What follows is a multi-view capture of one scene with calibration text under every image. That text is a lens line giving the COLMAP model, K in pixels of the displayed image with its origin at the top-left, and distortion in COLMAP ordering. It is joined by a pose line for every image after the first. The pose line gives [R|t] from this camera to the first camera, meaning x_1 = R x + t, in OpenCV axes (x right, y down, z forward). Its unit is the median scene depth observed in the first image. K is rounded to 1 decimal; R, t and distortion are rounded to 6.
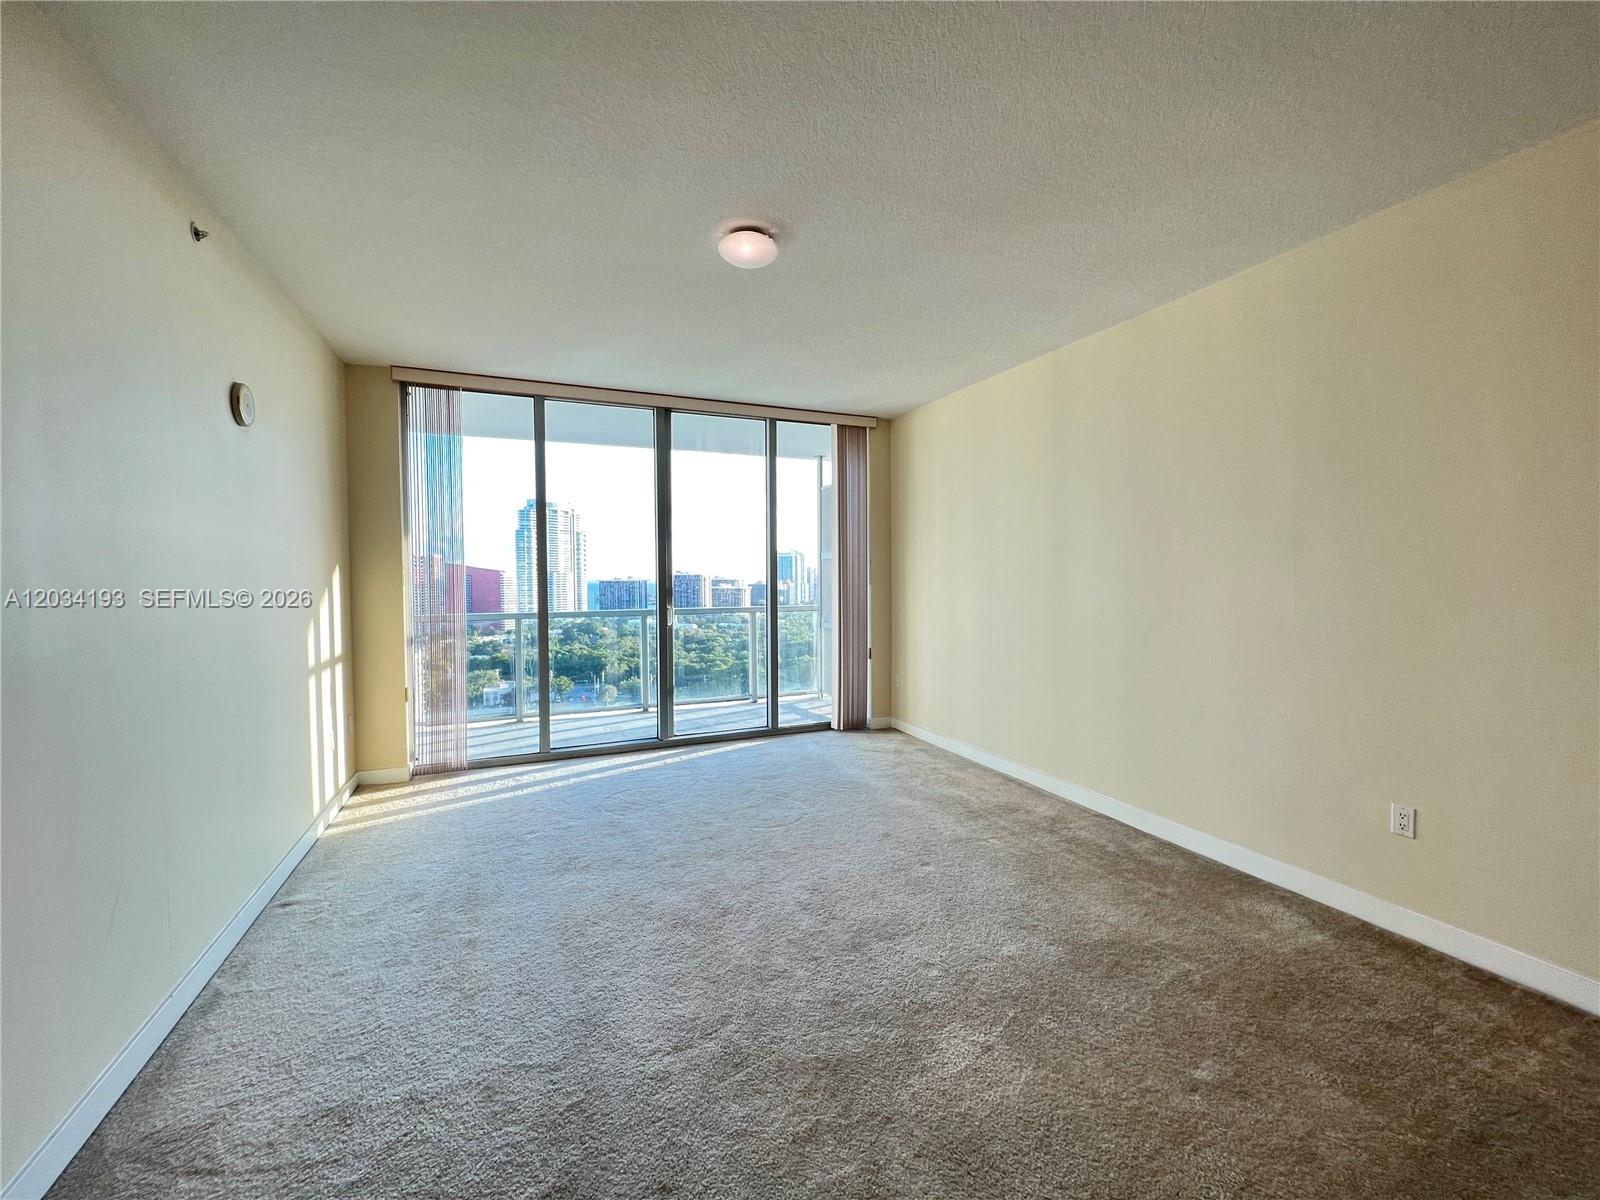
lens RADIAL K [[642.4, 0, 796.2], [0, 642.4, 590.5], [0, 0, 1]] dist [-0.002021, -0.000069]
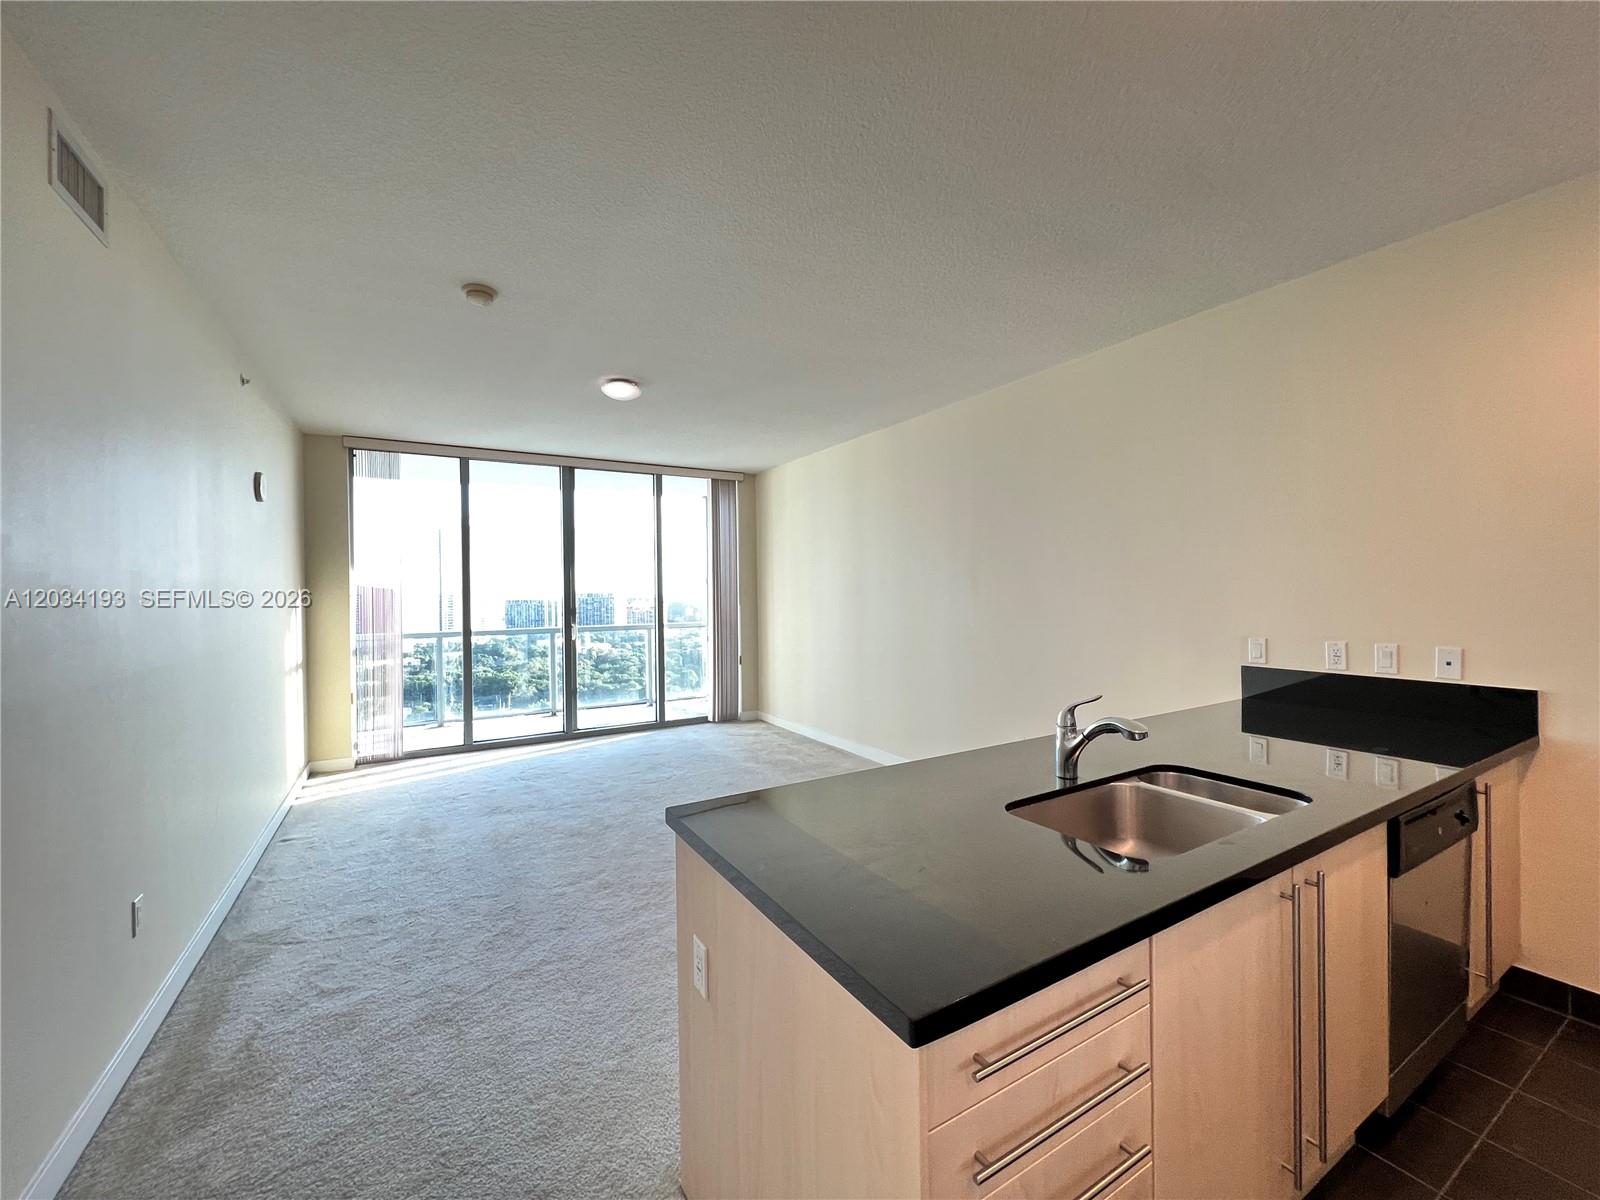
lens RADIAL K [[642.4, 0, 796.2], [0, 642.4, 590.5], [0, 0, 1]] dist [-0.002021, -0.000069]
pose [[0.991793, -0.006776, 0.127676, 0.078623], [0.010151, 0.999615, -0.025808, -0.004889], [-0.127452, 0.026892, 0.991480, -0.314986]]
